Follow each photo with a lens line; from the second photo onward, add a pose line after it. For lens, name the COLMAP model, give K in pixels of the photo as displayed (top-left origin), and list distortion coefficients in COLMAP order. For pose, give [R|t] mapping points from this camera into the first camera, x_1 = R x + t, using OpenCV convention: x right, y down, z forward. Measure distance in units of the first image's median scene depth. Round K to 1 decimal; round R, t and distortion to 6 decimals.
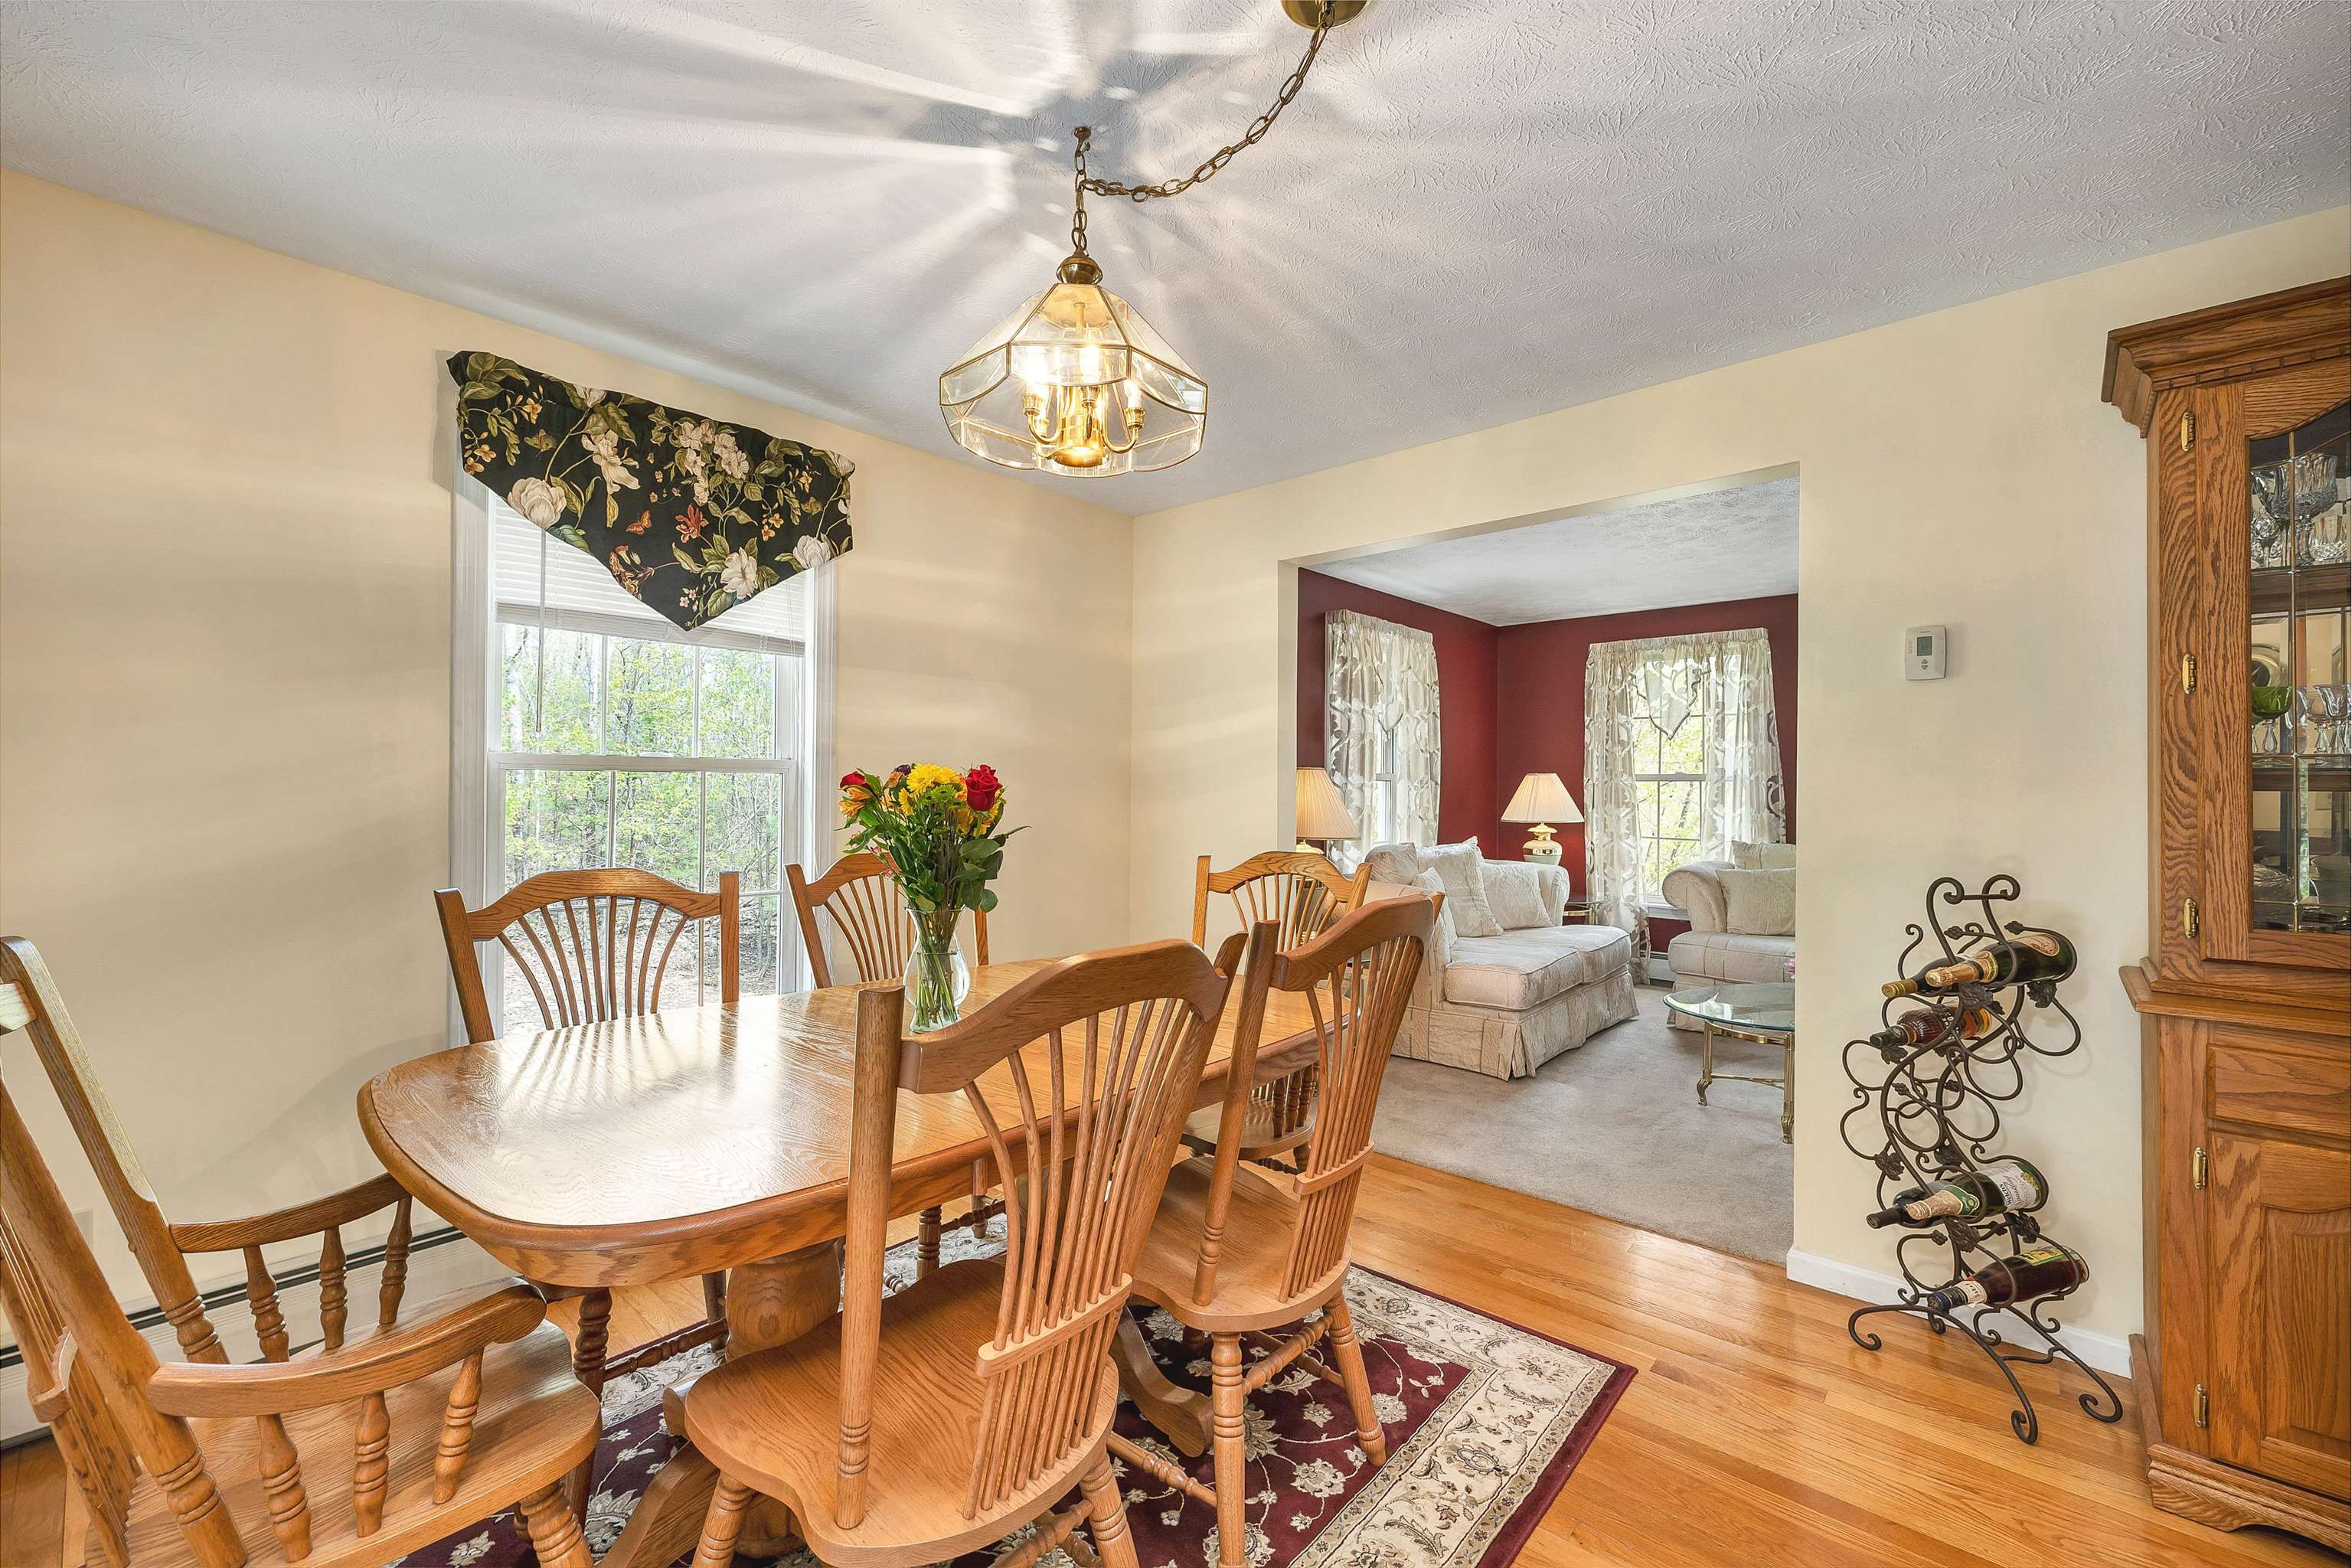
lens RADIAL K [[936.6, 0, 1187.1], [0, 936.6, 806.9], [0, 0, 1]] dist [-0.000881, 0.004005]
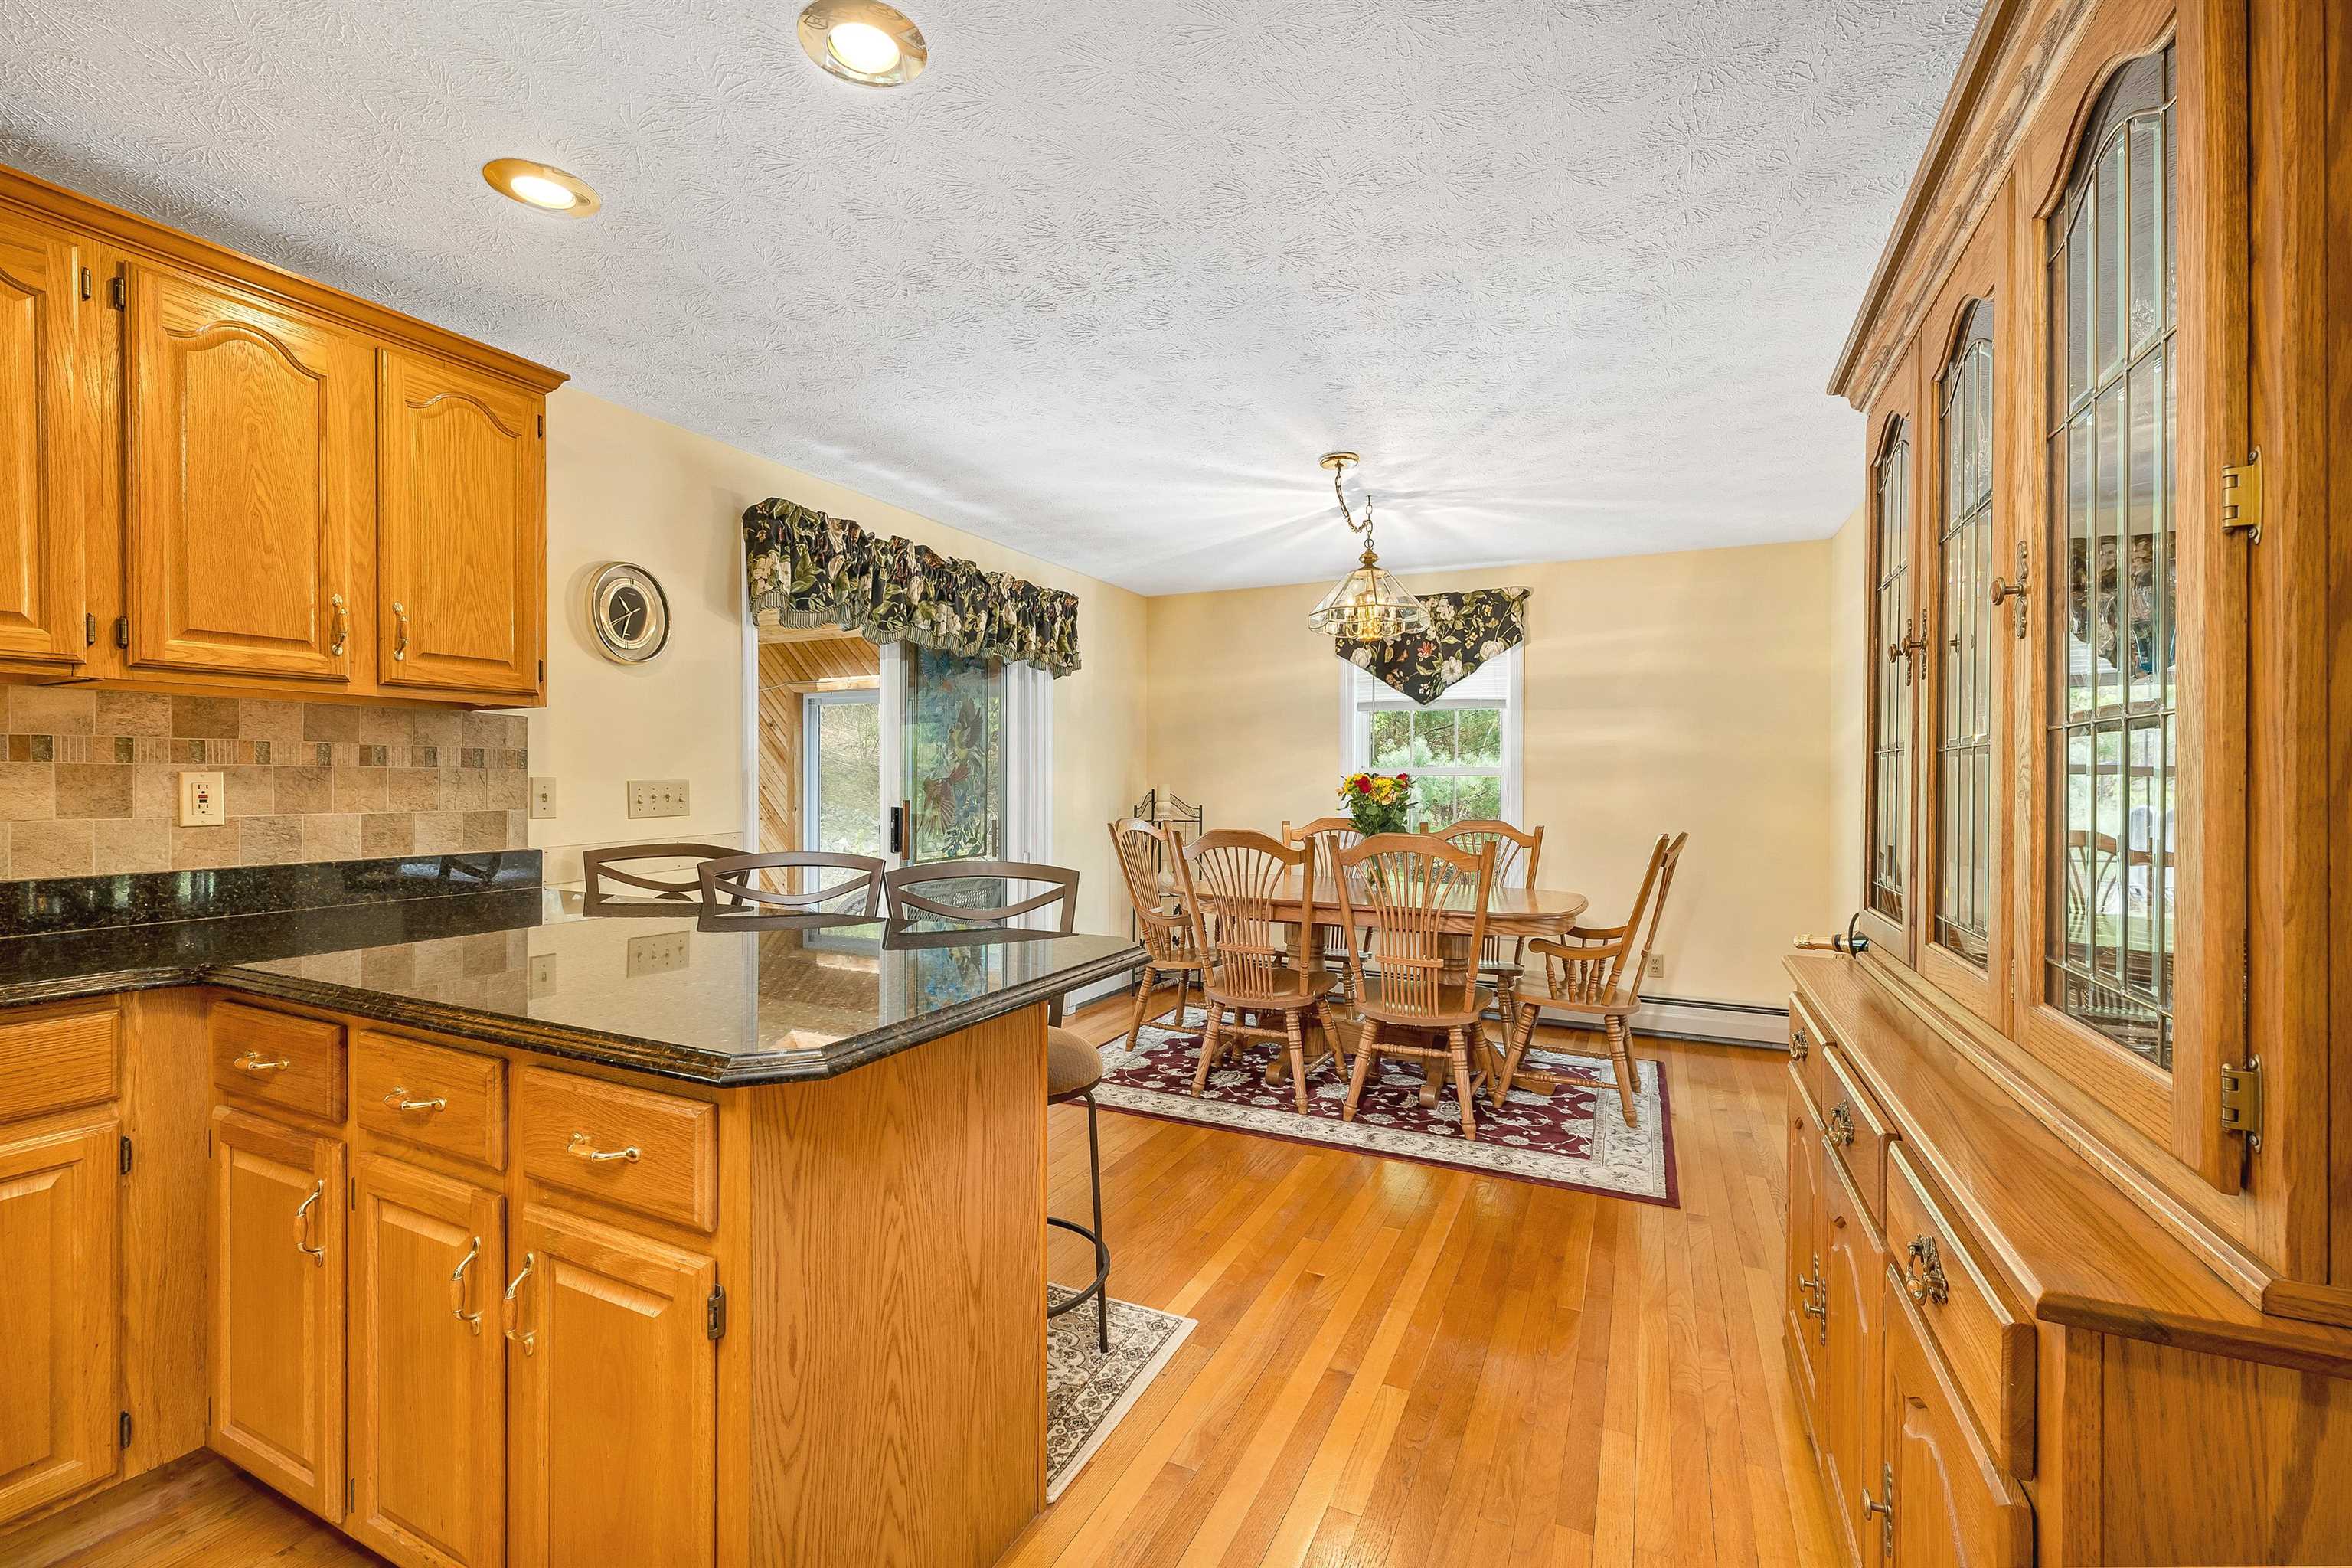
lens RADIAL K [[936.6, 0, 1187.1], [0, 936.6, 806.9], [0, 0, 1]] dist [-0.000881, 0.004005]
pose [[0.311308, 0.011000, -0.950245, 1.185816], [-0.025514, 0.999669, 0.003213, 0.032635], [0.949966, 0.023245, 0.311486, -0.082384]]
